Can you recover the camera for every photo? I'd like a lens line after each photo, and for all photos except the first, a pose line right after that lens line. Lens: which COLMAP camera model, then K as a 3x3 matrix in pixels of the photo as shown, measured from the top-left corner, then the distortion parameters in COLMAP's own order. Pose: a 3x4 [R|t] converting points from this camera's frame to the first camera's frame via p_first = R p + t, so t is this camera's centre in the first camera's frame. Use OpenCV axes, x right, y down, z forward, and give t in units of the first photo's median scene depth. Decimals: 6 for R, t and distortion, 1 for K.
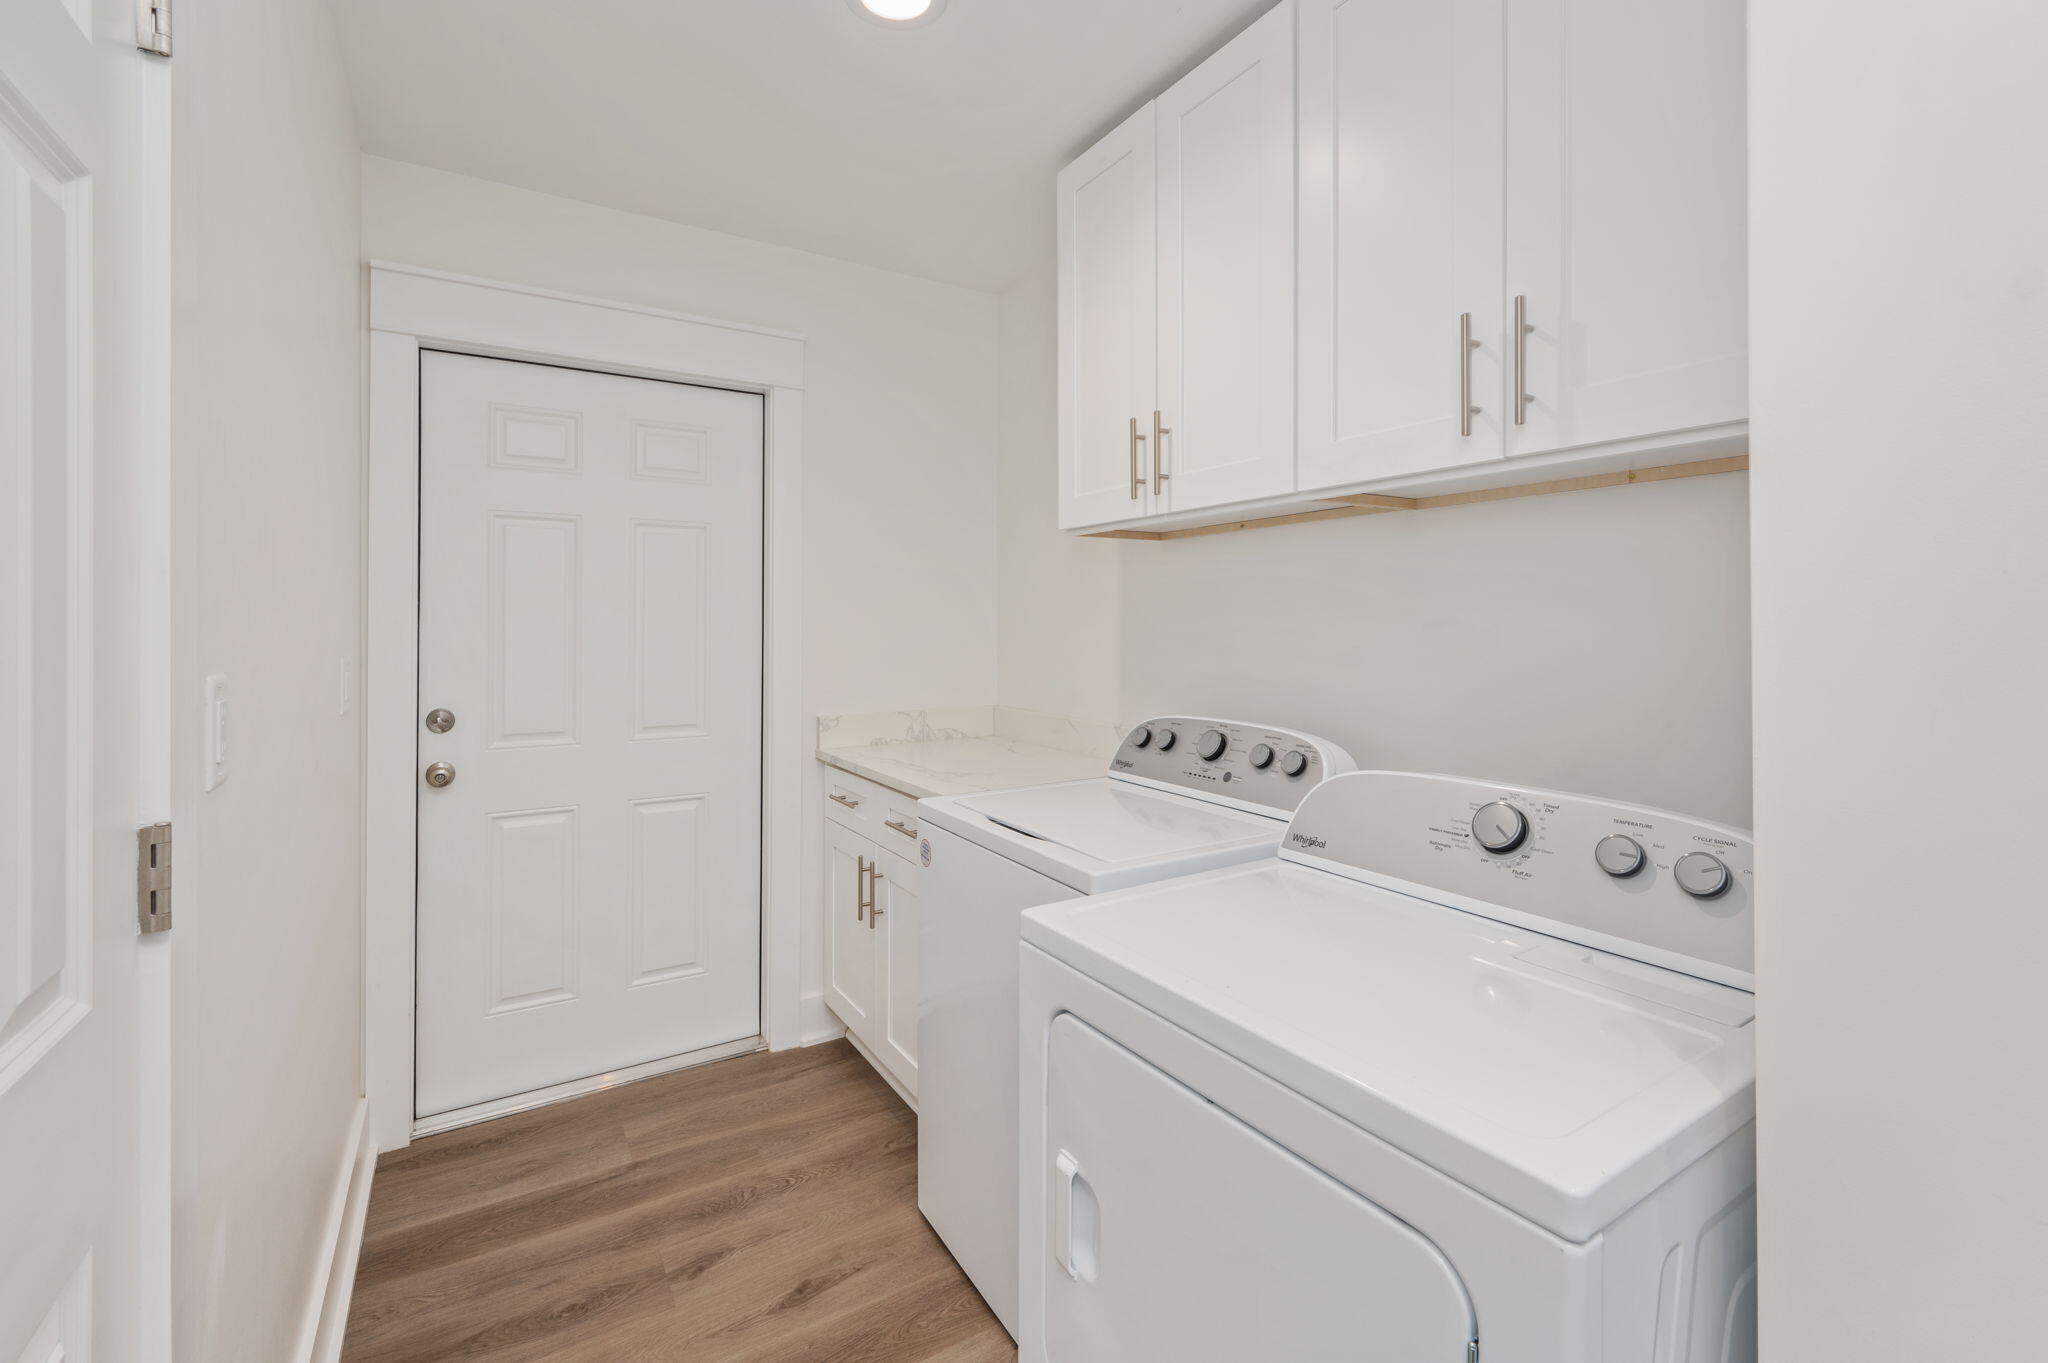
lens RADIAL K [[884.0, 0, 1018.9], [0, 884.0, 627.8], [0, 0, 1]] dist [-0.001283, -0.000139]
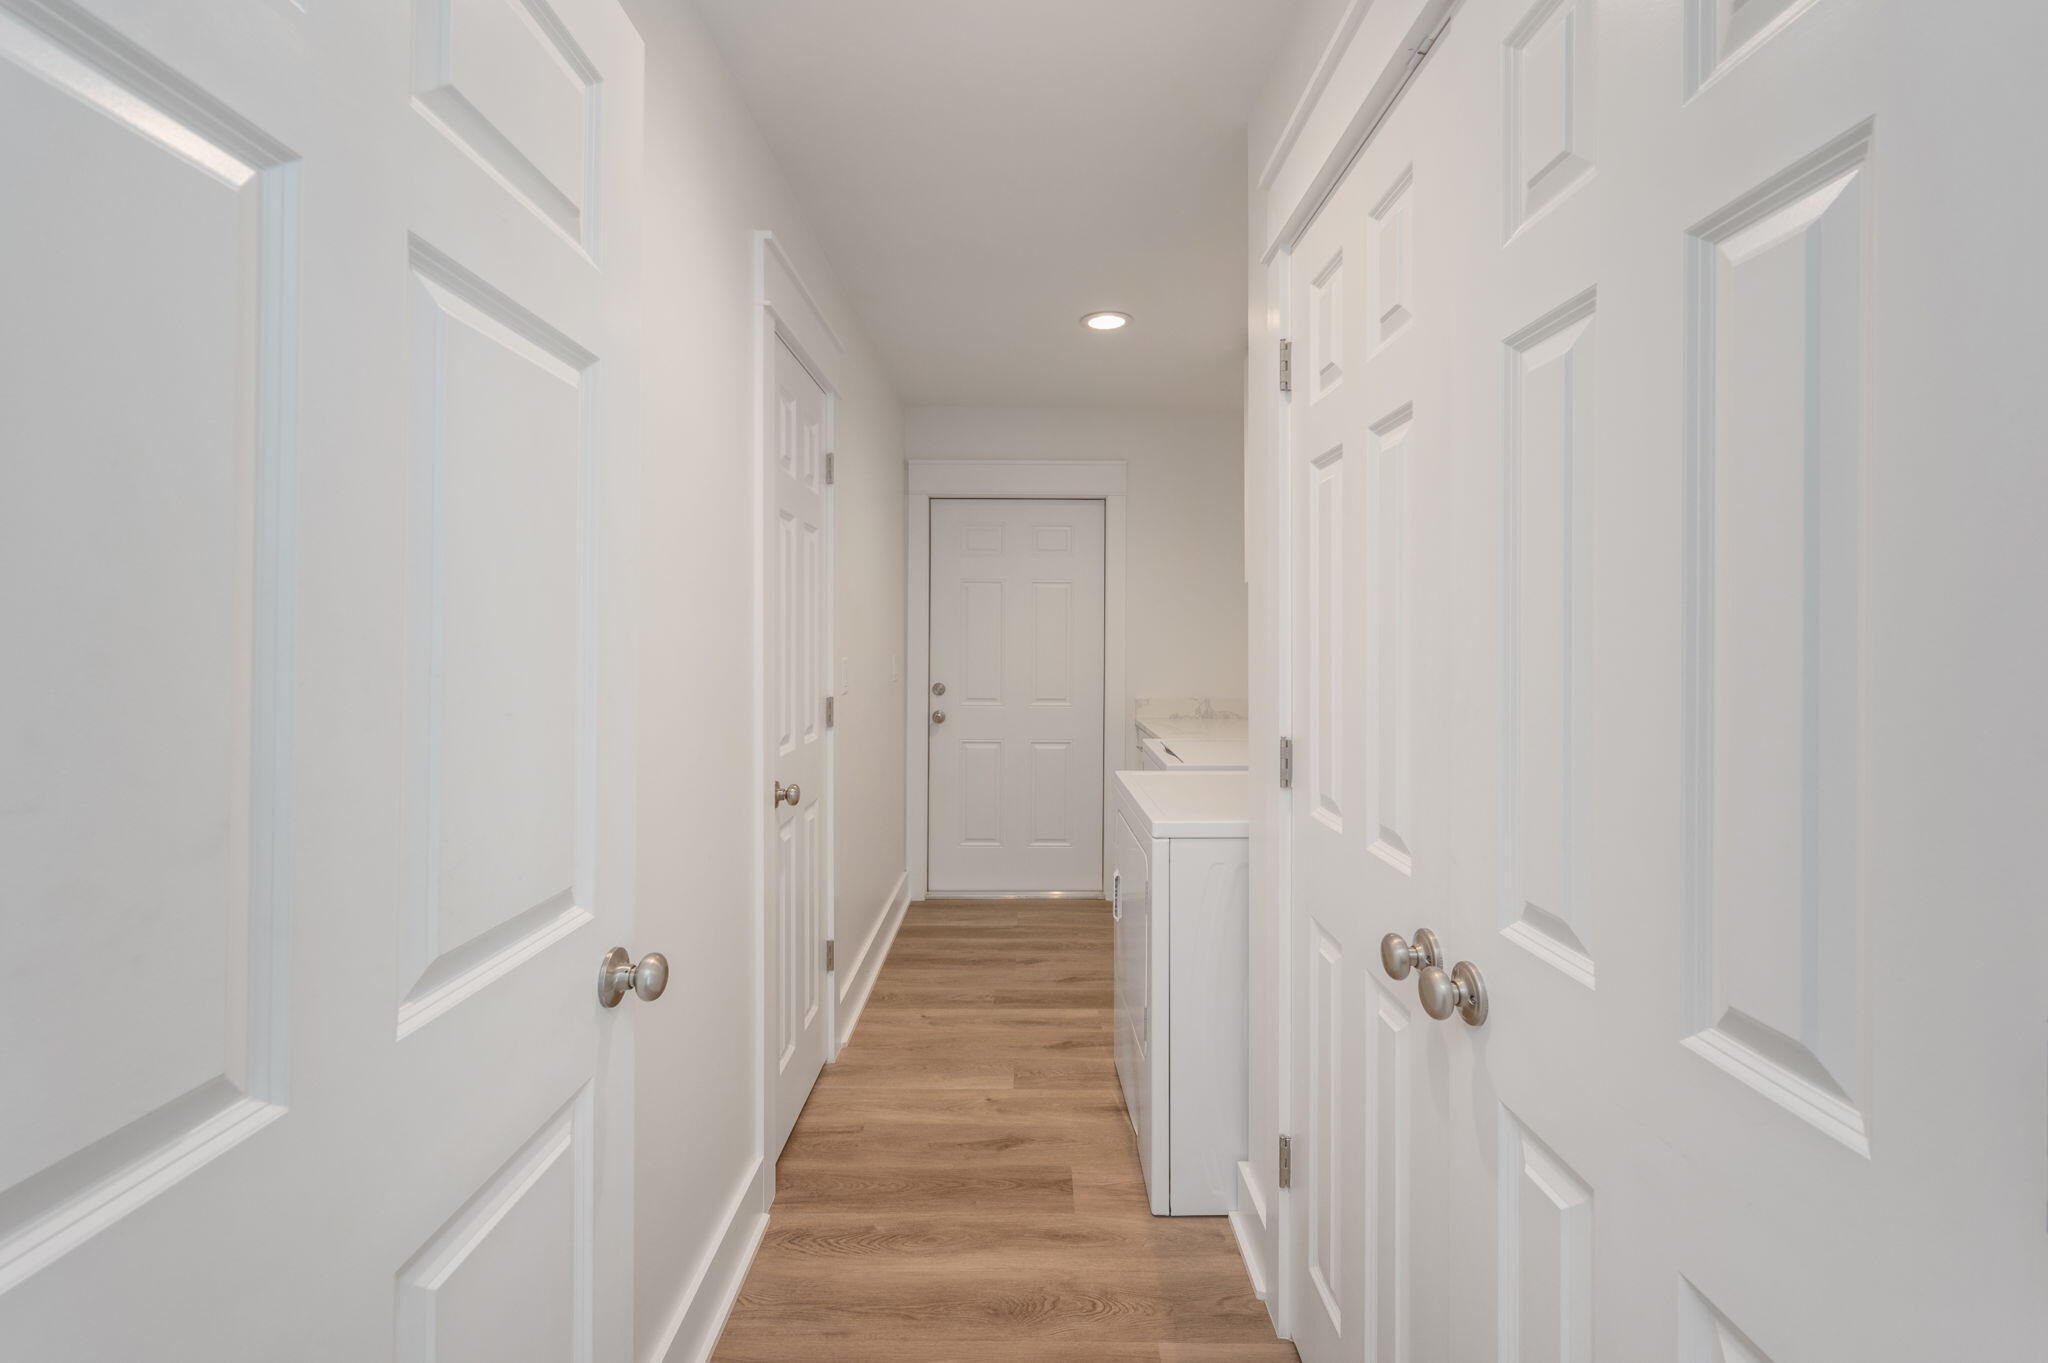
lens RADIAL K [[814.2, 0, 1029.0], [0, 814.2, 666.6], [0, 0, 1]] dist [0.000363, 0.000100]
pose [[0.859968, 0.024159, -0.509775, 0.450968], [-0.008316, 0.999410, 0.033336, -0.005006], [0.510280, -0.024428, 0.859662, -0.460122]]
